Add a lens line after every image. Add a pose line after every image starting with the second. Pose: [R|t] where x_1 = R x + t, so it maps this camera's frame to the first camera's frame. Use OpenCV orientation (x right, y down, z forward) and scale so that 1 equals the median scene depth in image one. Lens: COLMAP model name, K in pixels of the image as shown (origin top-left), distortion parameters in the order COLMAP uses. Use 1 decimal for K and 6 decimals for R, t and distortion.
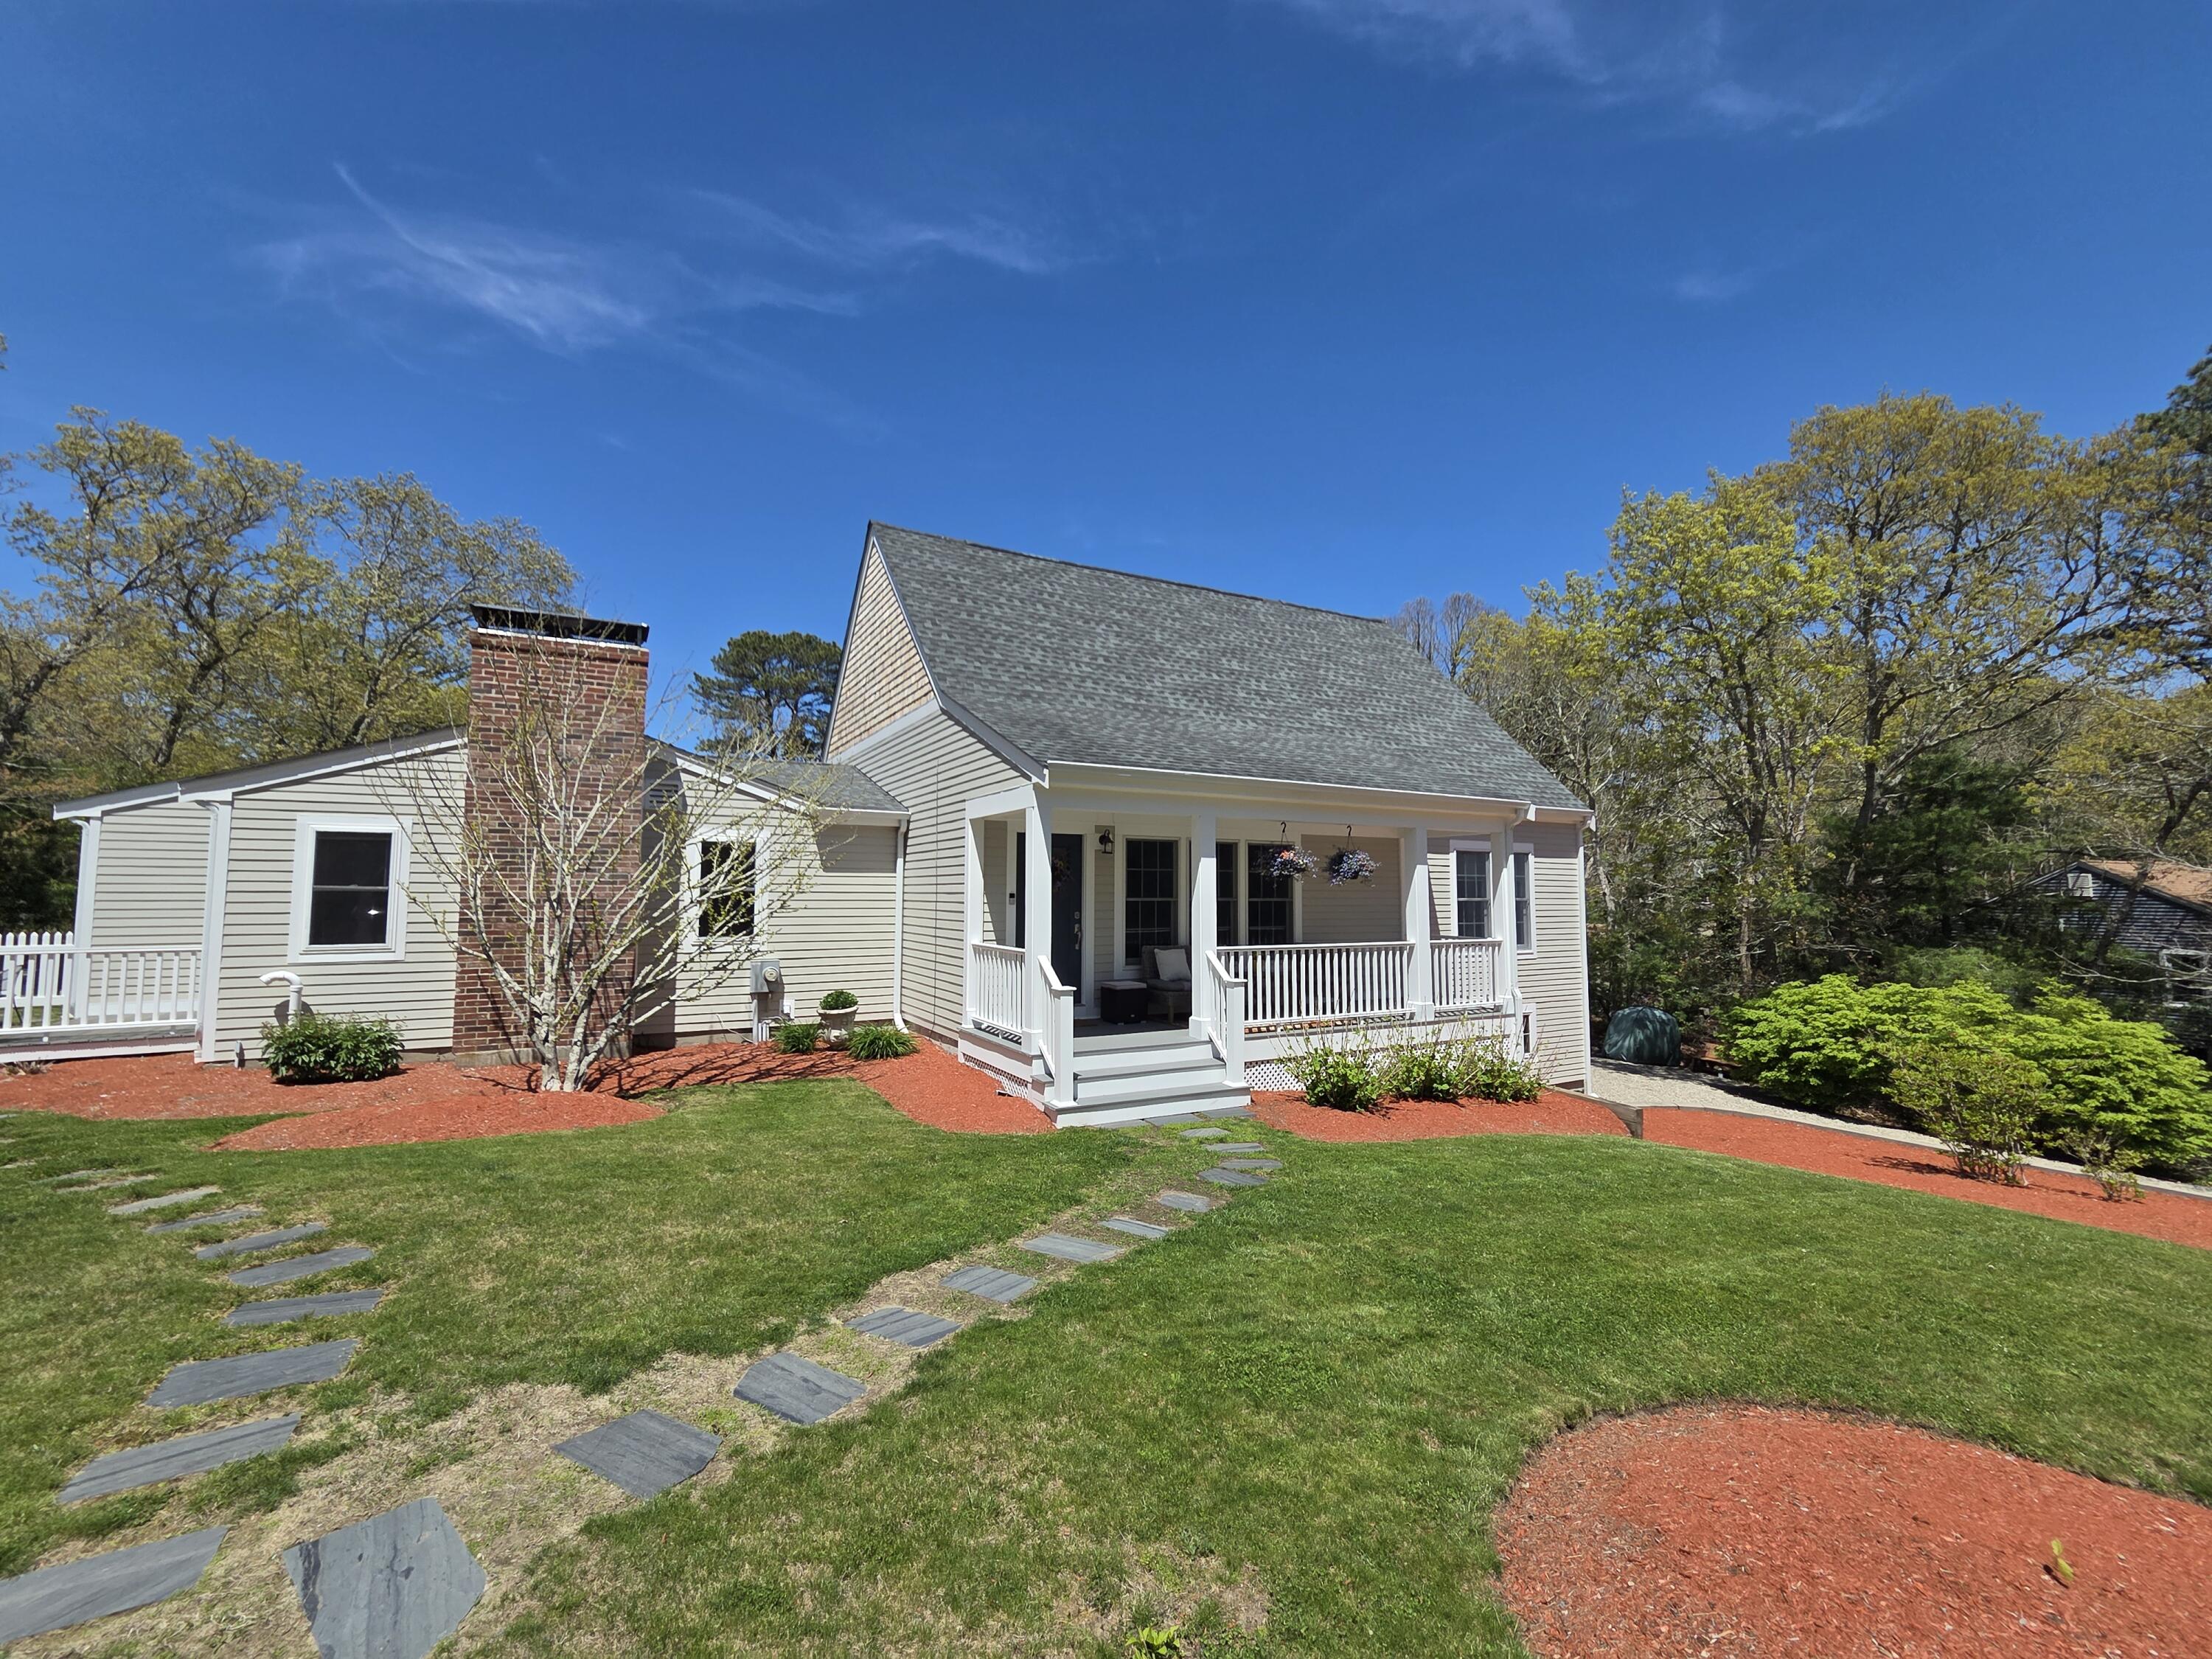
lens RADIAL K [[906.2, 0, 1101.8], [0, 906.2, 828.5], [0, 0, 1]] dist [0.001713, -0.000139]
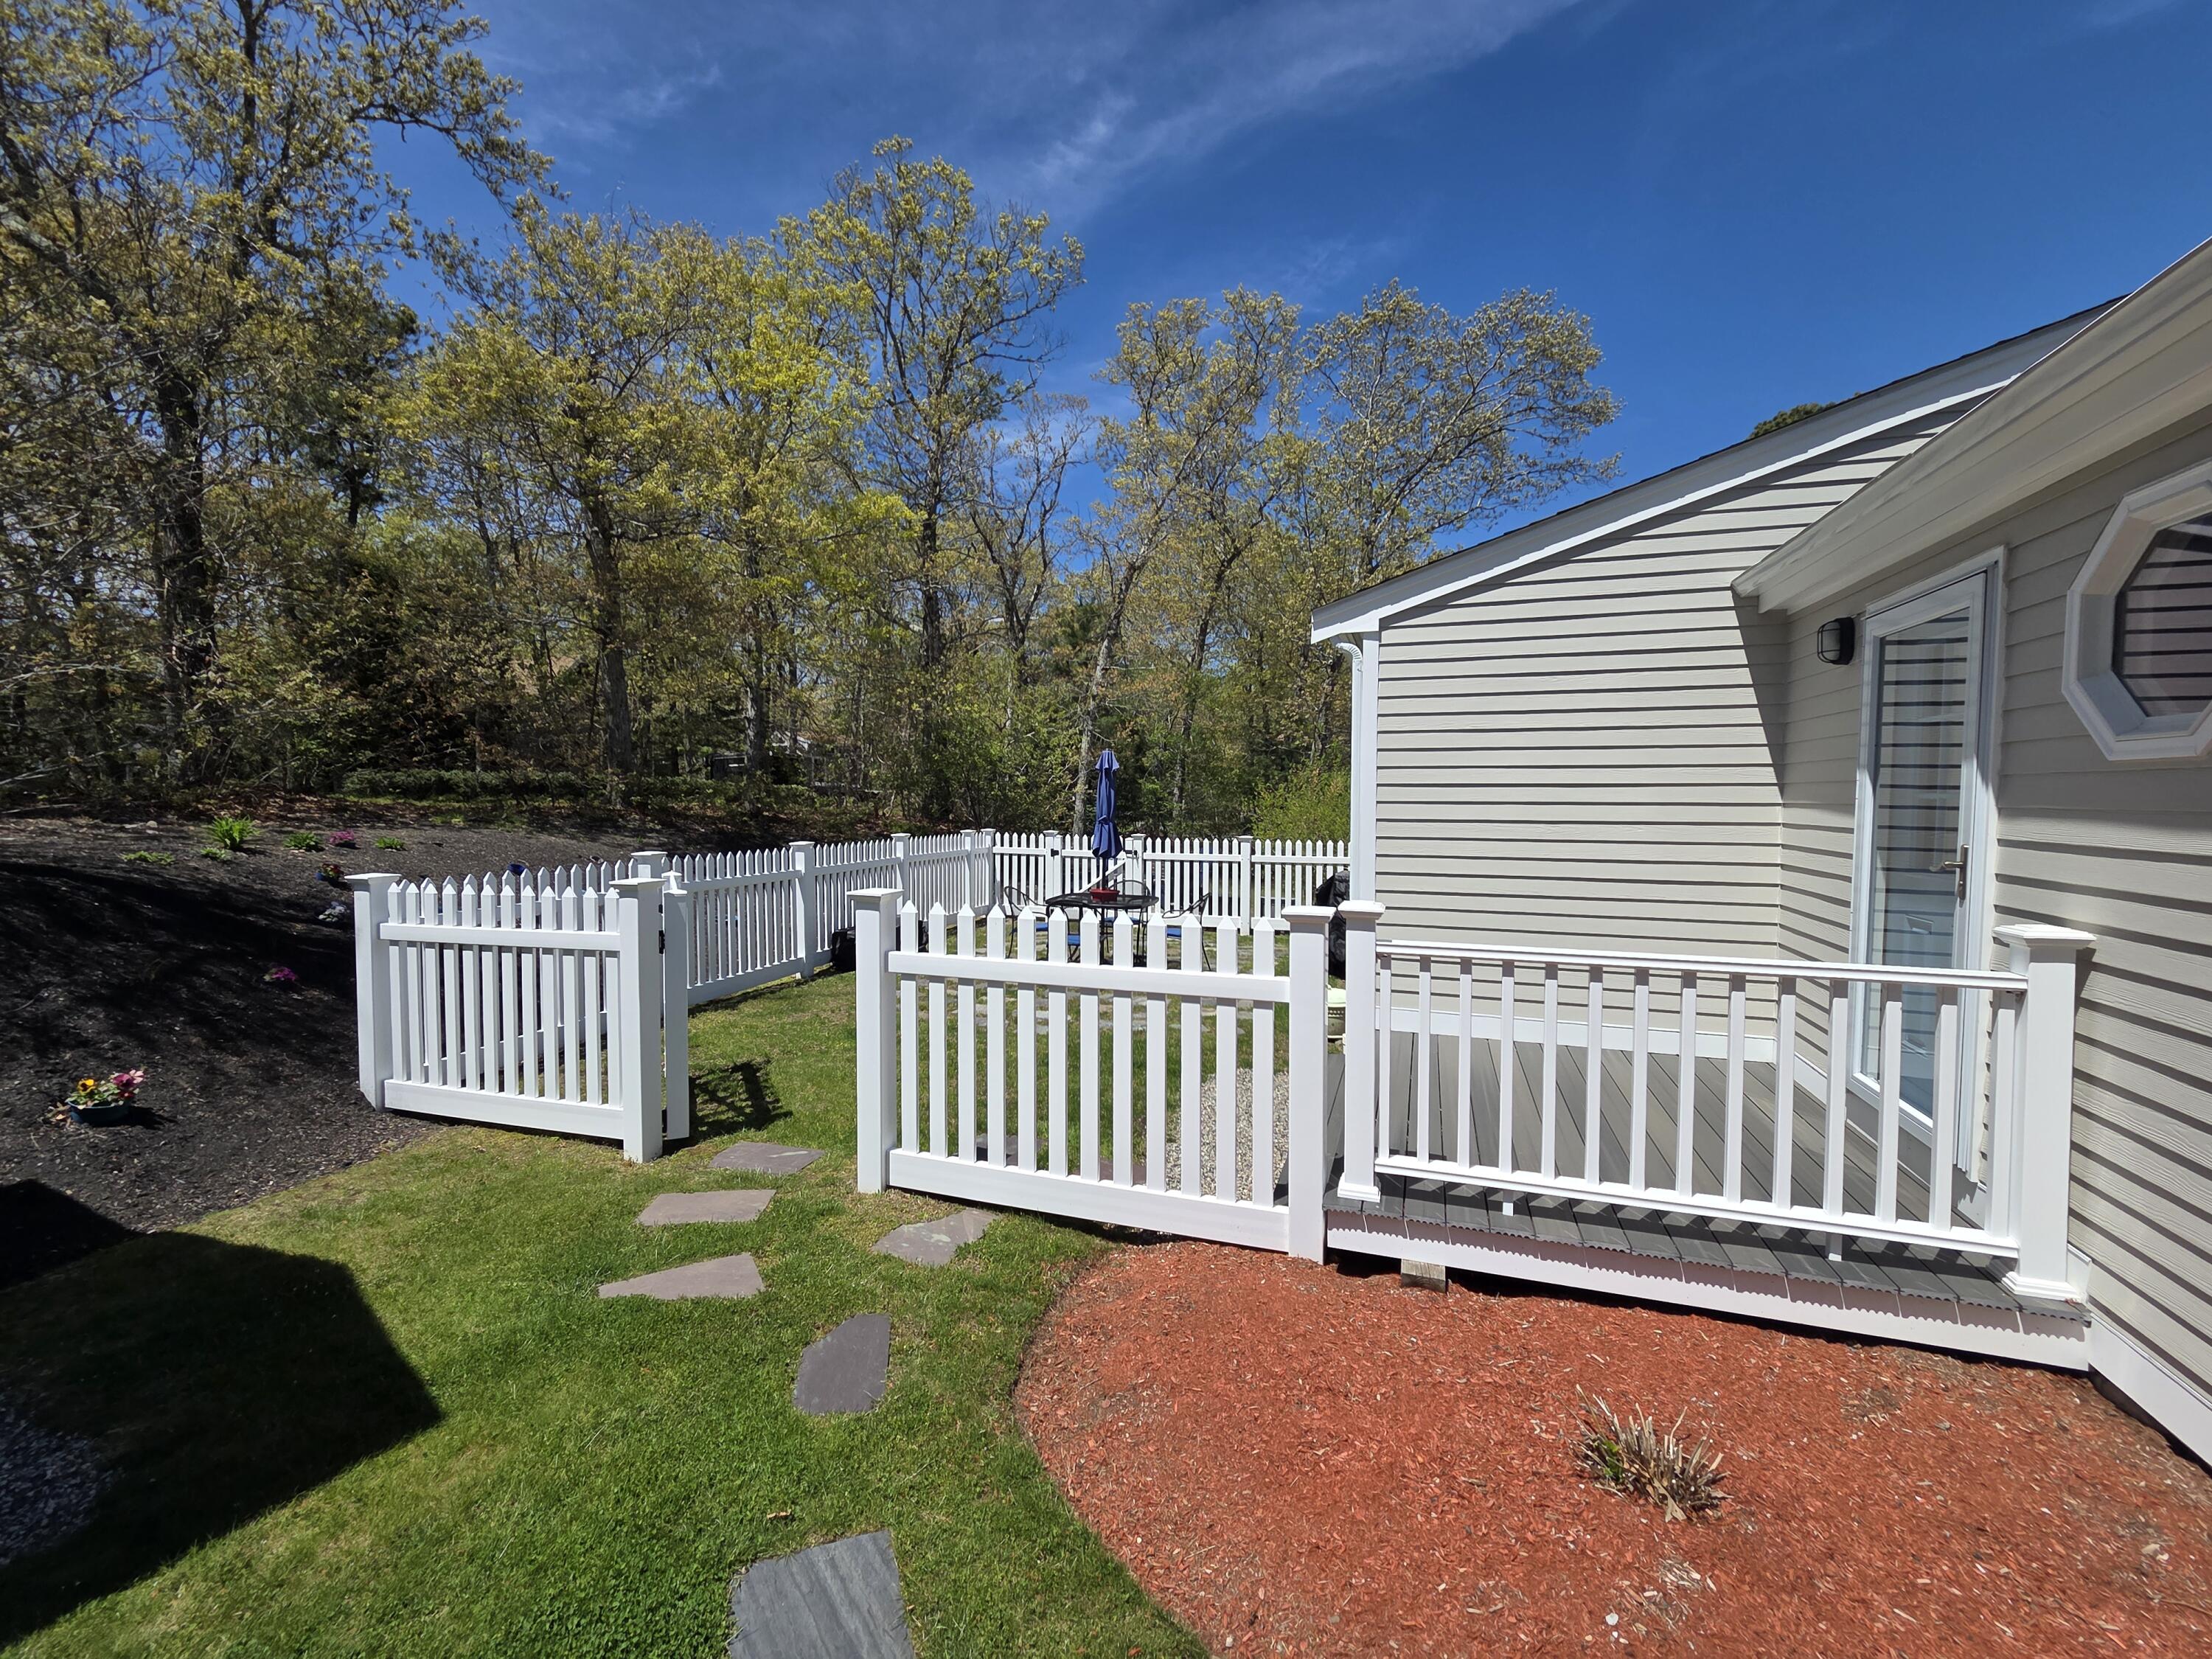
lens RADIAL K [[906.2, 0, 1109.9], [0, 906.2, 832.4], [0, 0, 1]] dist [0.001713, -0.000139]
pose [[0.677934, 0.027203, -0.734620, -0.835714], [0.051508, 0.995101, 0.084381, 0.047056], [0.733316, -0.095043, 0.673211, 0.548425]]
